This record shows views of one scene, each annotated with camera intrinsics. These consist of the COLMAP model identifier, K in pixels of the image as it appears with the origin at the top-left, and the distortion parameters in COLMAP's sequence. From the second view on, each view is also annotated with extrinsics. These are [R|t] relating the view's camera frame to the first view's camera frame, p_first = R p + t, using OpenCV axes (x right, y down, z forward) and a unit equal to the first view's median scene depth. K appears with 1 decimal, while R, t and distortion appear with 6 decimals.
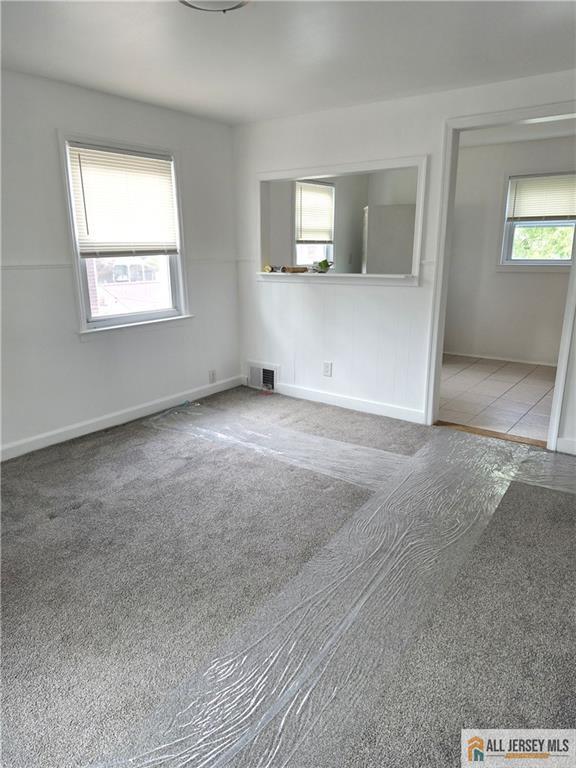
lens RADIAL K [[528.3, 0, 283.5], [0, 528.3, 387.4], [0, 0, 1]] dist [0.115499, -0.160527]
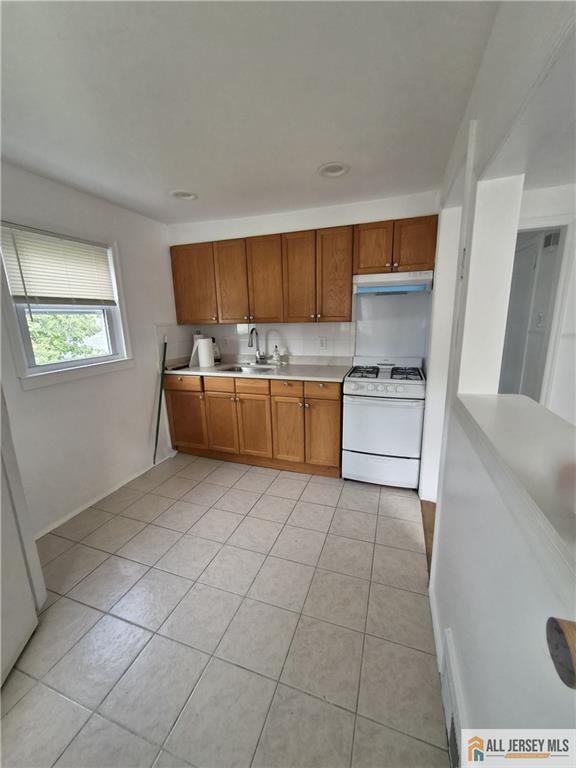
lens RADIAL K [[308.2, 0, 288.0], [0, 308.2, 384.0], [0, 0, 1]] dist [0.000043, -0.000001]
pose [[-0.299743, -0.194695, 0.933942, 0.024790], [0.277919, 0.918675, 0.280709, -0.350555], [-0.912642, 0.343700, -0.221257, 1.220273]]
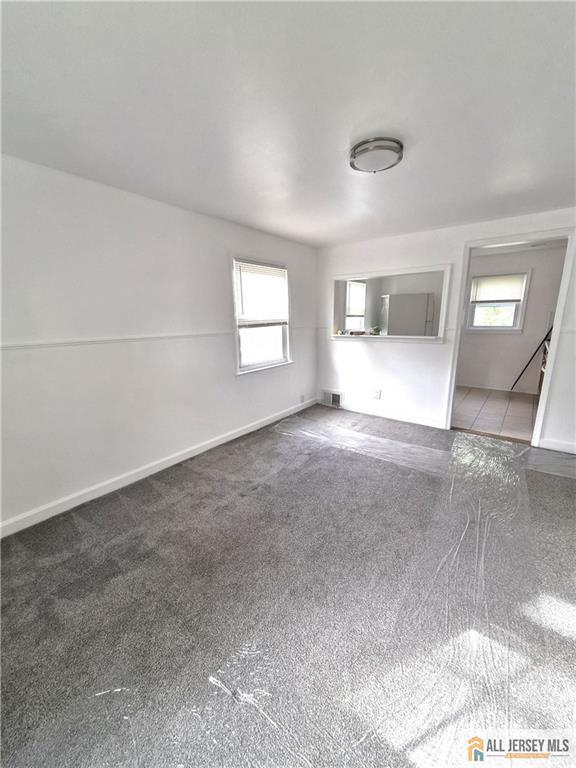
lens RADIAL K [[306.1, 0, 292.8], [0, 306.1, 390.0], [0, 0, 1]] dist [-0.000221, 0.000027]
pose [[0.999900, -0.006564, -0.012500, -0.183913], [0.006244, 0.999655, -0.025527, -0.028353], [0.012663, 0.025446, 0.999596, 0.074595]]
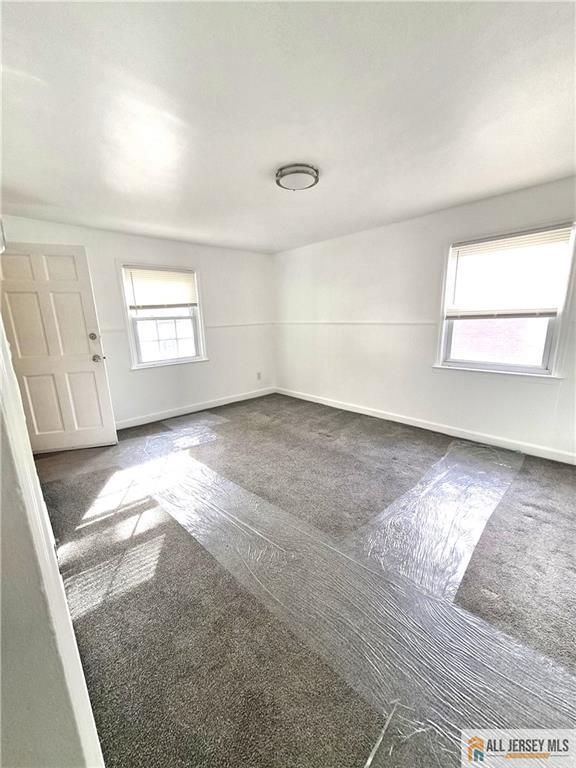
lens RADIAL K [[308.2, 0, 288.0], [0, 308.2, 384.0], [0, 0, 1]] dist [0.000043, -0.000001]
pose [[-0.184716, 0.224074, -0.956907, 0.537029], [-0.226830, 0.937654, 0.263352, -0.180581], [0.956257, 0.265700, -0.122373, 0.661298]]
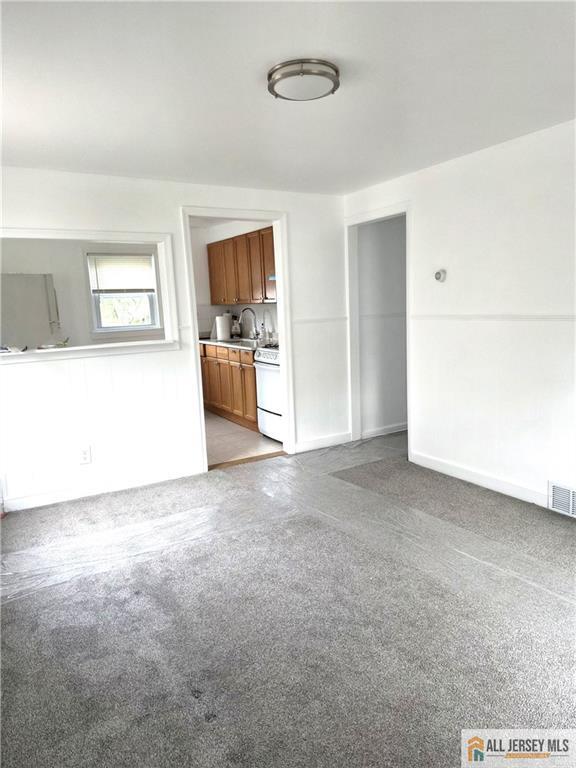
lens RADIAL K [[528.3, 0, 283.5], [0, 528.3, 387.4], [0, 0, 1]] dist [0.115499, -0.160527]
pose [[0.394853, -0.161097, 0.904510, -0.631882], [0.277853, 0.959344, 0.049570, -0.107697], [-0.875722, 0.231748, 0.423561, 0.368349]]
